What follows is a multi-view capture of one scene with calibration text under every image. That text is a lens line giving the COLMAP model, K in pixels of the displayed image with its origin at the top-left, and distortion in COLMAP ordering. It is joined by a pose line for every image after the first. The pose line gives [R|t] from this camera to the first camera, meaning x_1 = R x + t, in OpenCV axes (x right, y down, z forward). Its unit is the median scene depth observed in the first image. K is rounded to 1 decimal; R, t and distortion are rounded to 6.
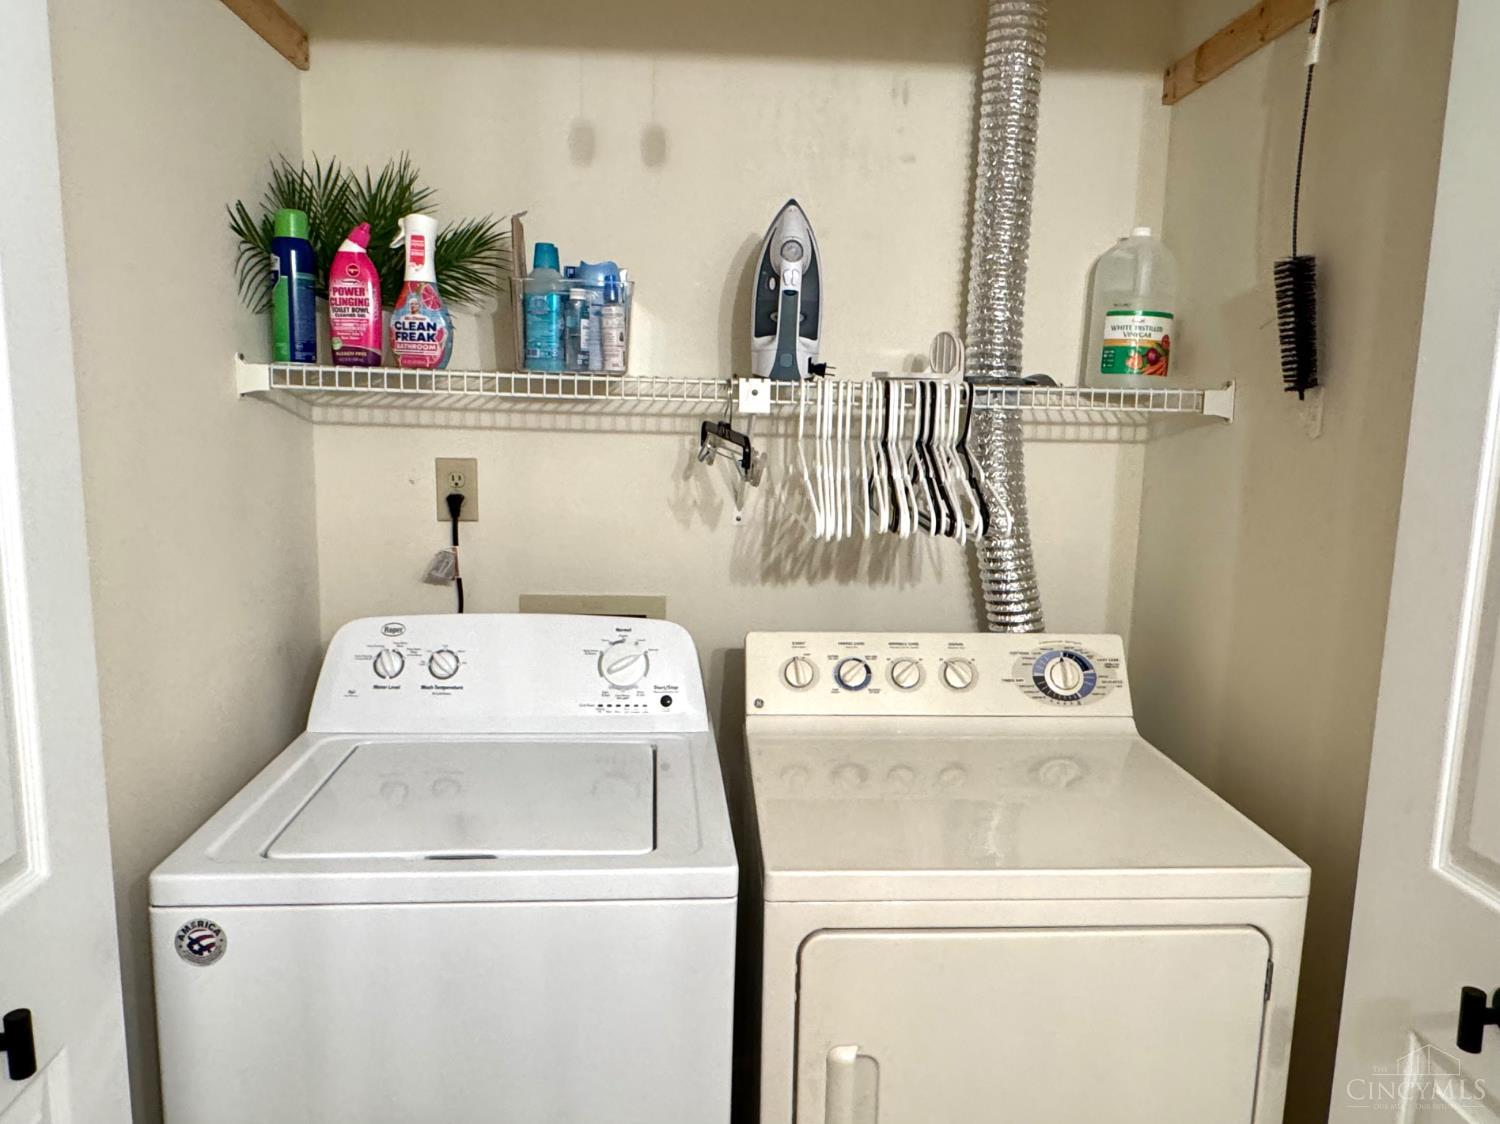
lens RADIAL K [[1001.4, 0, 750.1], [0, 1001.4, 558.4], [0, 0, 1]] dist [0.002079, -0.000514]
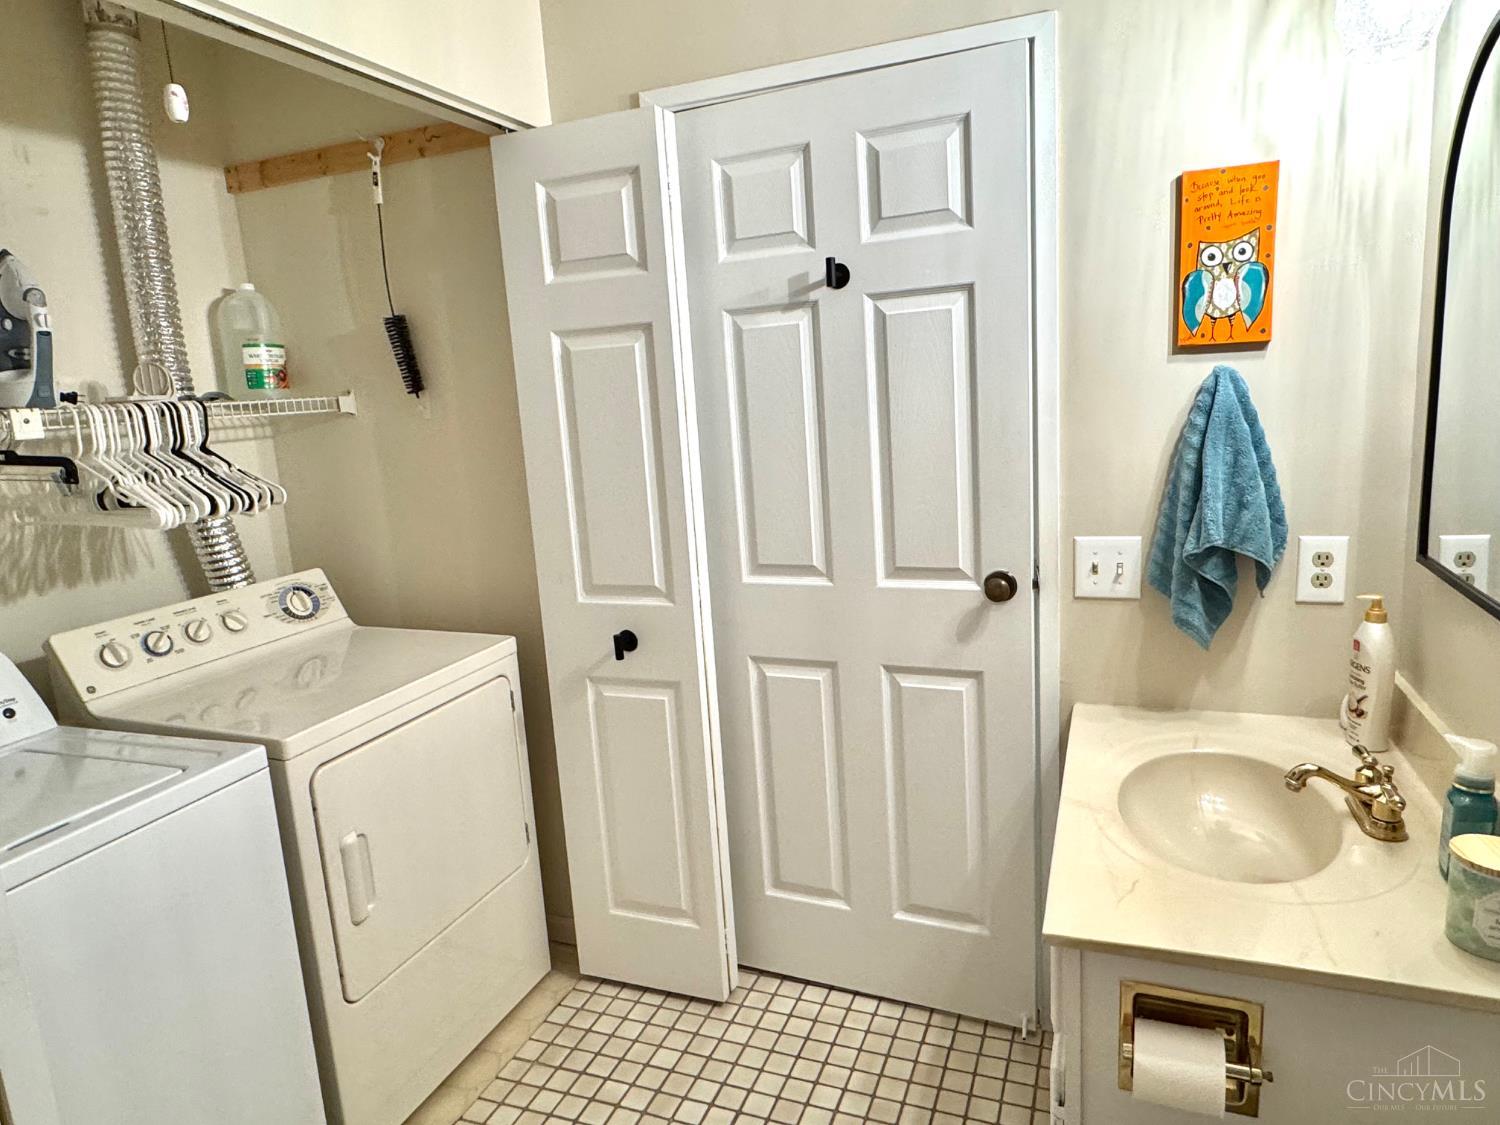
lens RADIAL K [[928.2, 0, 748.9], [0, 928.2, 562.3], [0, 0, 1]] dist [0.005576, 0.003867]
pose [[0.422143, -0.215590, 0.880521, -0.566761], [0.203857, 0.969008, 0.139521, 0.007454], [-0.883311, 0.120603, 0.453009, -0.165377]]
